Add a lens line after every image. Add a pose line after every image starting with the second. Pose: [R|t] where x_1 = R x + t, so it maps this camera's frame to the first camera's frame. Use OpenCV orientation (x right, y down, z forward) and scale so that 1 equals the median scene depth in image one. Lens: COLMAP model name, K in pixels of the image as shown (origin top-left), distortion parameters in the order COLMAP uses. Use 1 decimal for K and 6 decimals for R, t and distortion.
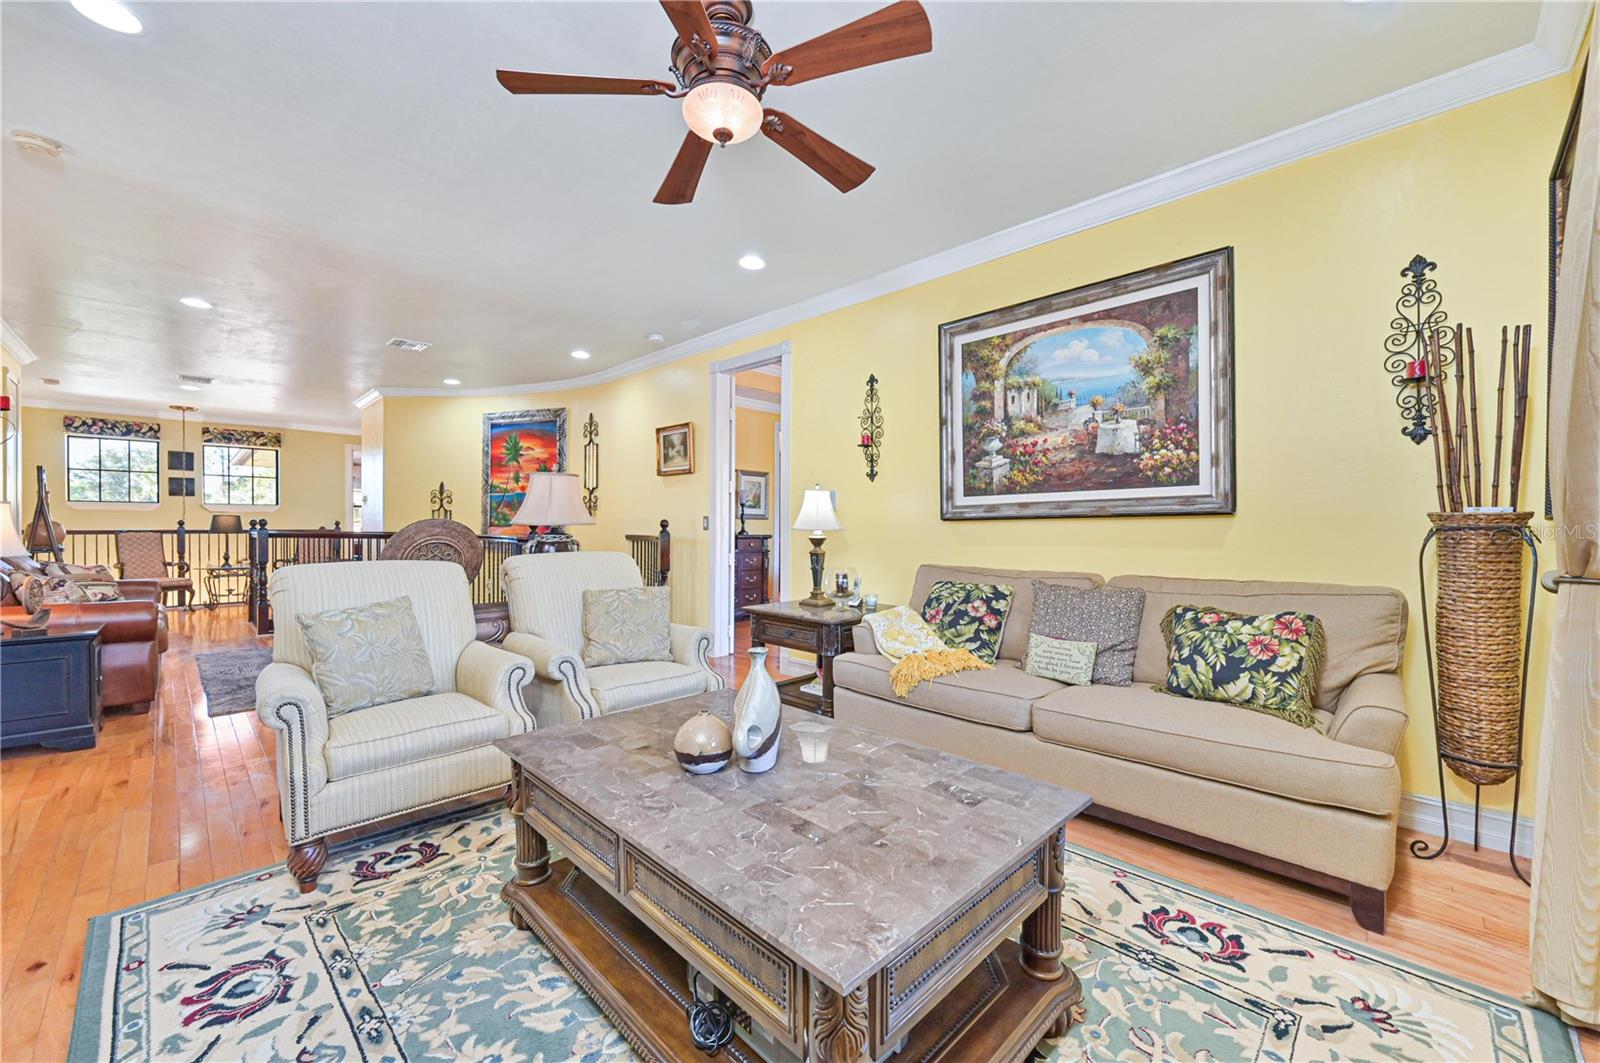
lens RADIAL K [[628.1, 0, 801.0], [0, 628.1, 538.3], [0, 0, 1]] dist [-0.001304, -0.000456]
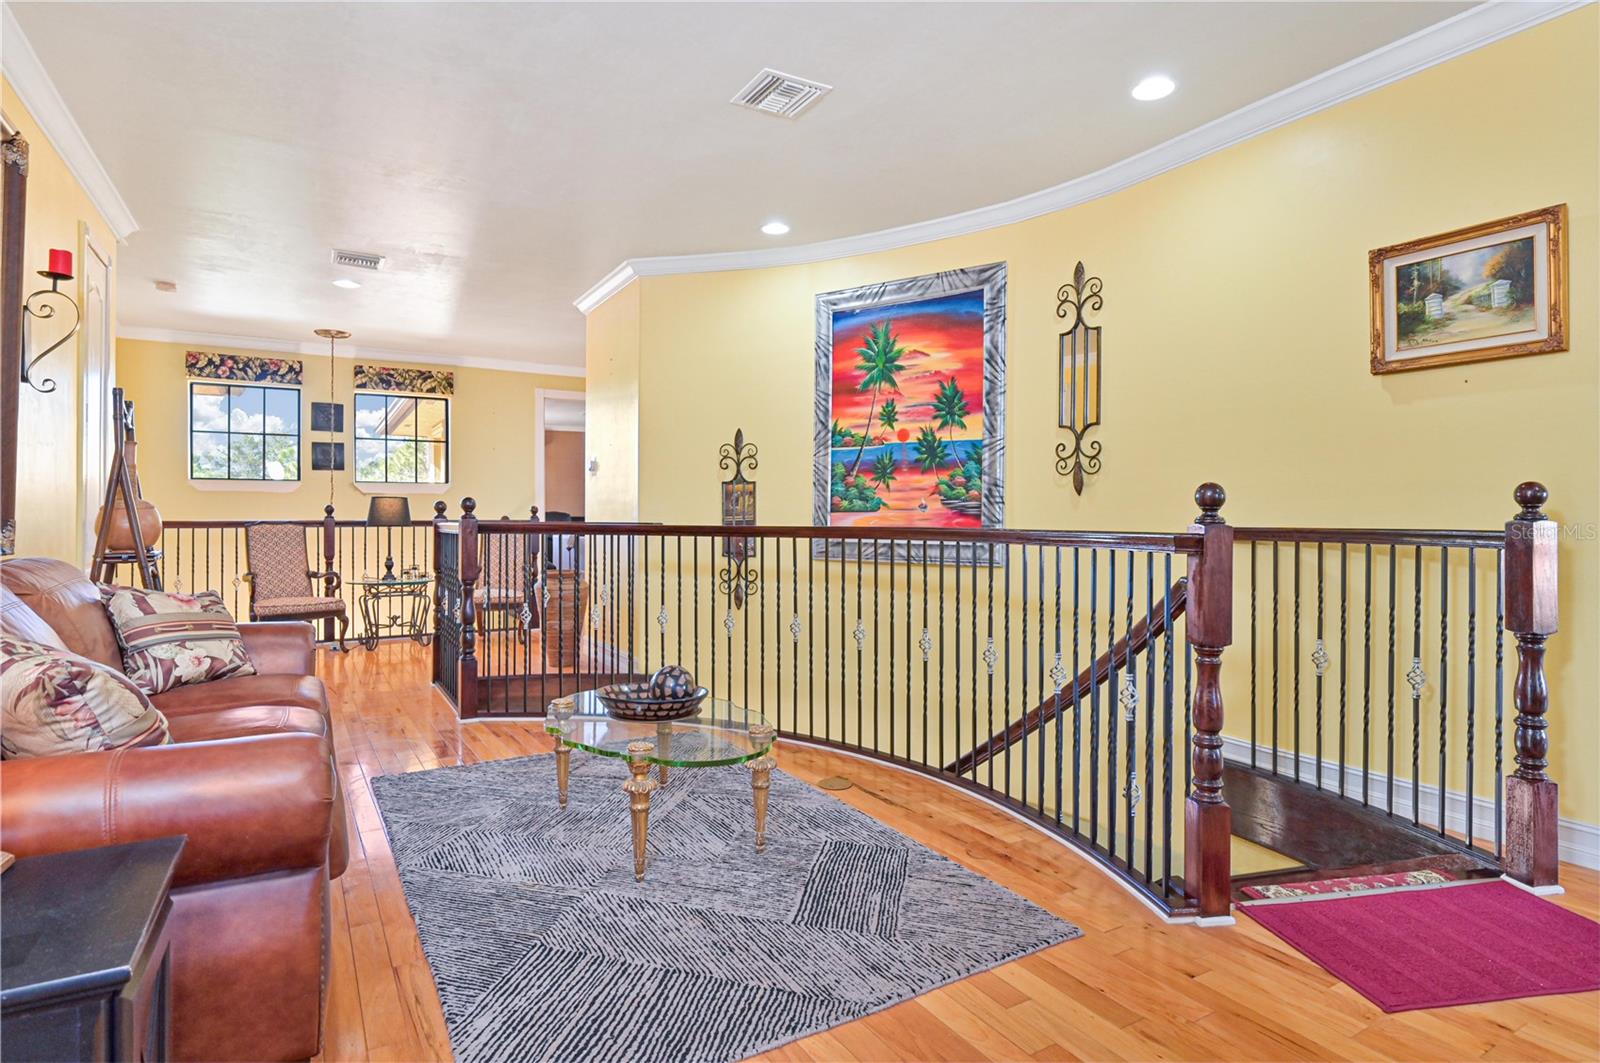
lens RADIAL K [[846.0, 0, 798.8], [0, 846.0, 526.0], [0, 0, 1]] dist [-0.004824, -0.000802]
pose [[0.967373, -0.001331, -0.253351, -0.321224], [-0.001137, 0.999953, -0.009593, -0.000677], [0.253352, 0.009568, 0.967327, 0.301666]]
